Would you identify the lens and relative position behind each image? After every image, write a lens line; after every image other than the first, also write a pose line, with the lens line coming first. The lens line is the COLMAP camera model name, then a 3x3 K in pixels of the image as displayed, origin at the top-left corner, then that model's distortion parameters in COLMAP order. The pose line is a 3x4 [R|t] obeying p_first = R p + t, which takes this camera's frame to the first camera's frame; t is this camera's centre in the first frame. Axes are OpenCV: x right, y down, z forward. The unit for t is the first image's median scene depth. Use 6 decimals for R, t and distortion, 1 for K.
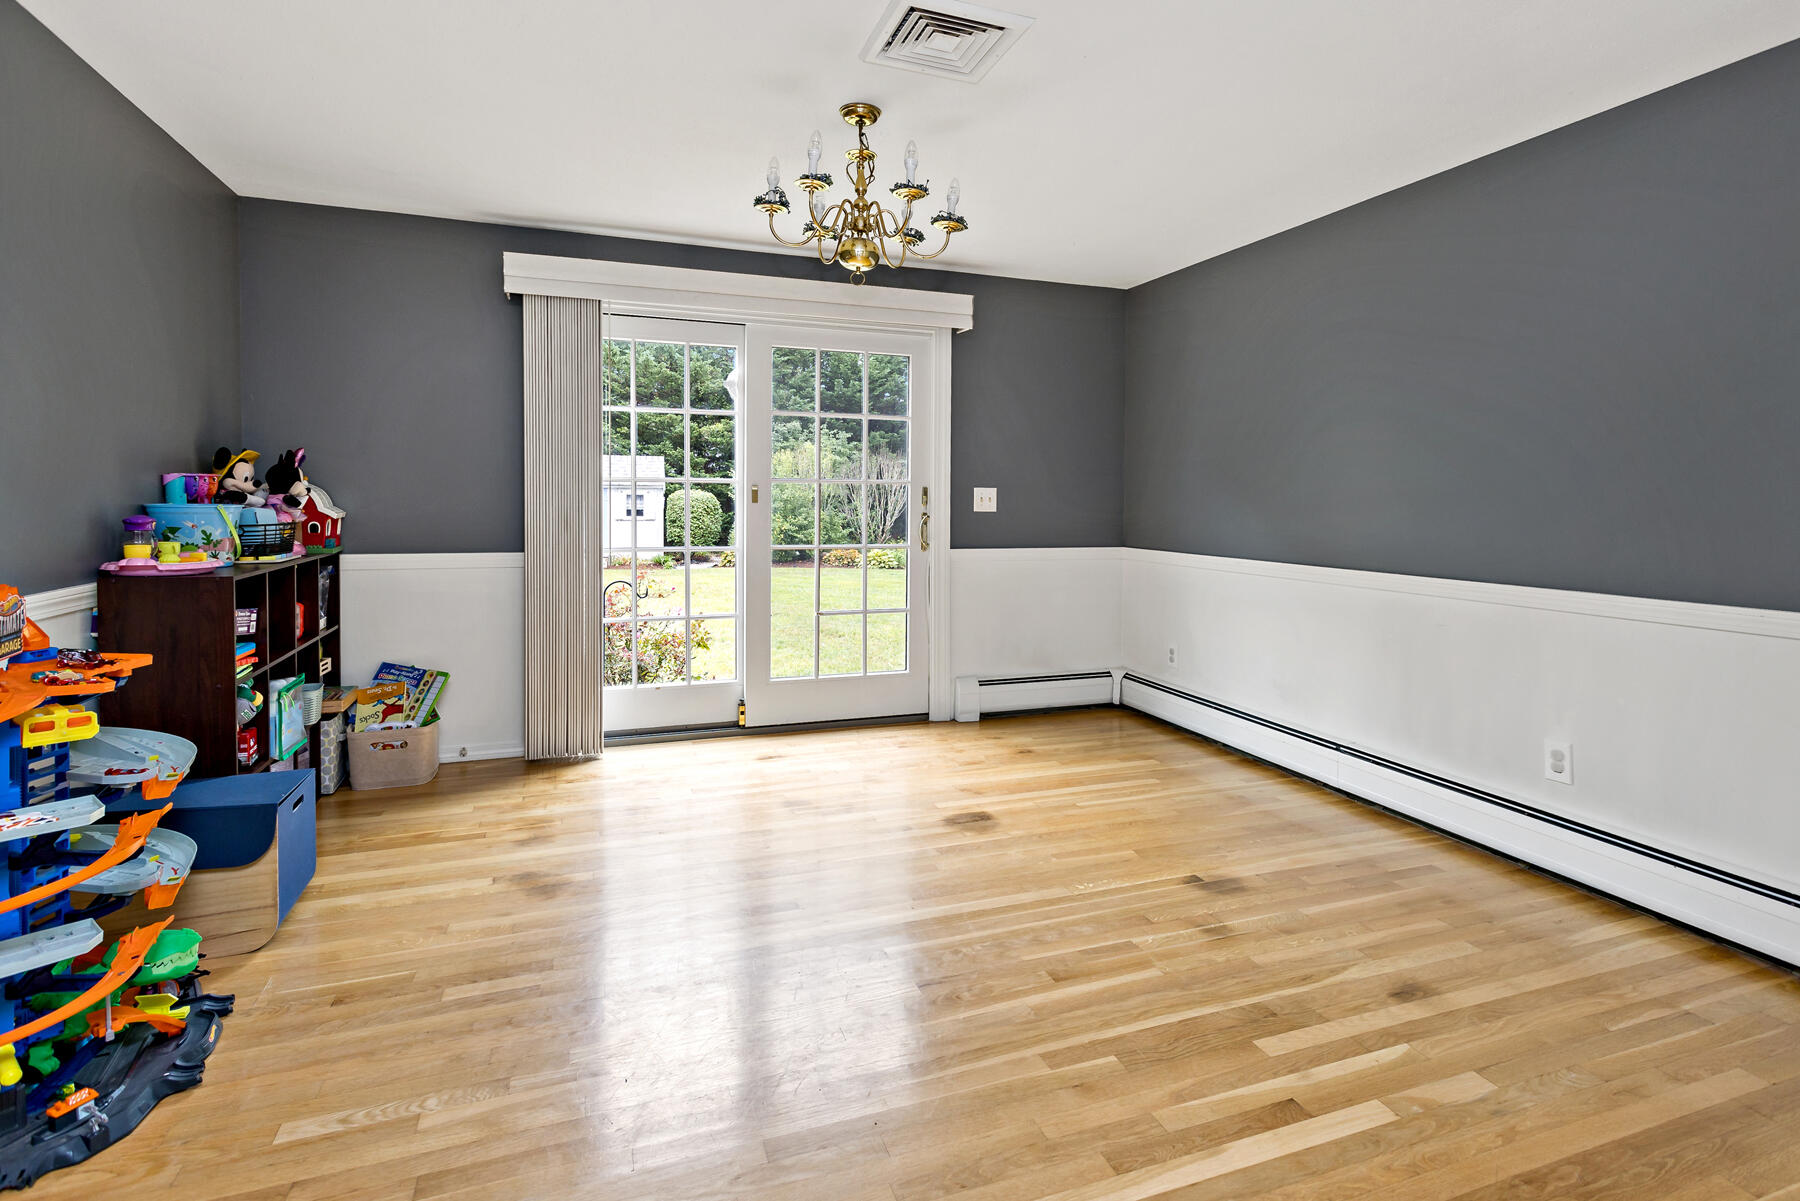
lens RADIAL K [[900.0, 0, 900.0], [0, 900.0, 600.5], [0, 0, 1]] dist [-0.000032, -0.000014]
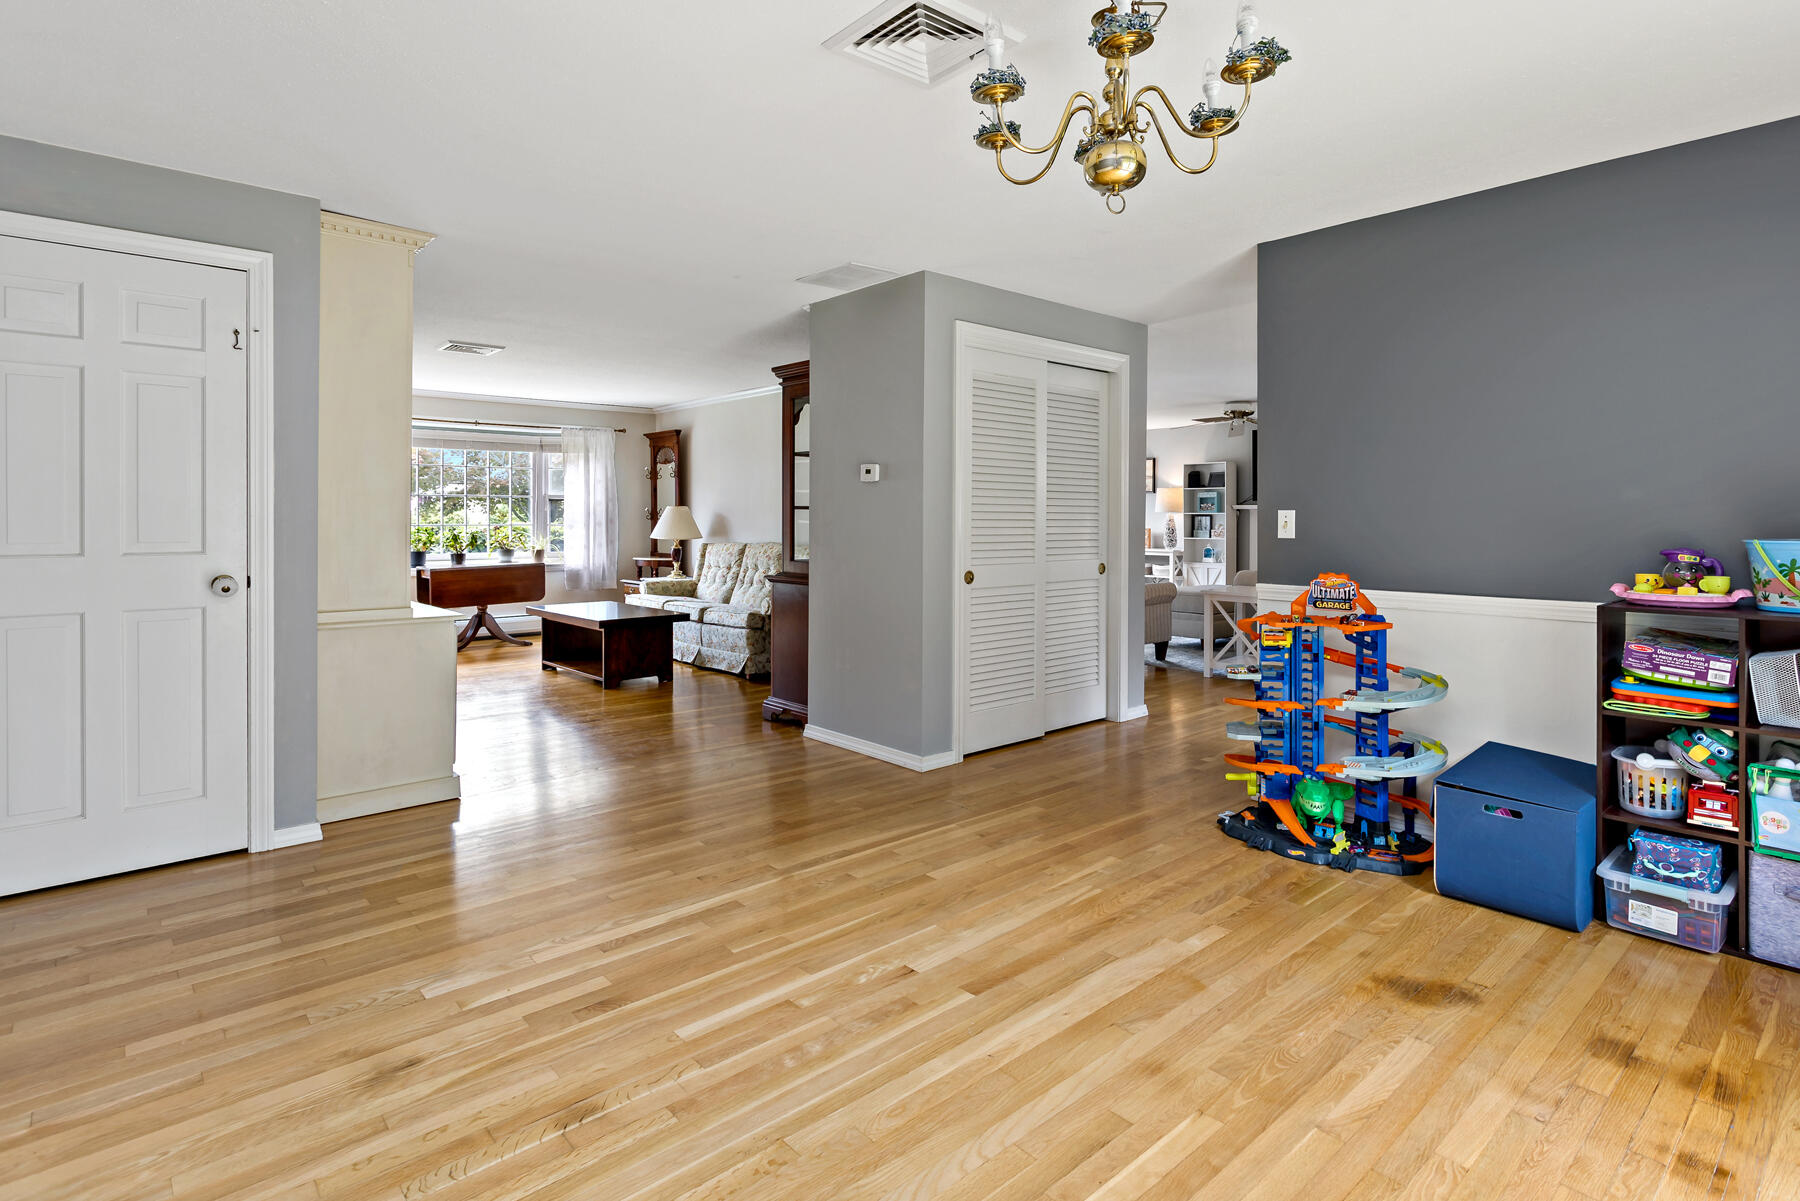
lens RADIAL K [[900.0, 0, 900.0], [0, 900.0, 600.5], [0, 0, 1]] dist [-0.000032, -0.000014]
pose [[-0.931586, 0.022731, -0.362809, 0.410423], [-0.049613, 0.980754, 0.188837, -0.199710], [0.360119, 0.193918, -0.912530, 1.878045]]
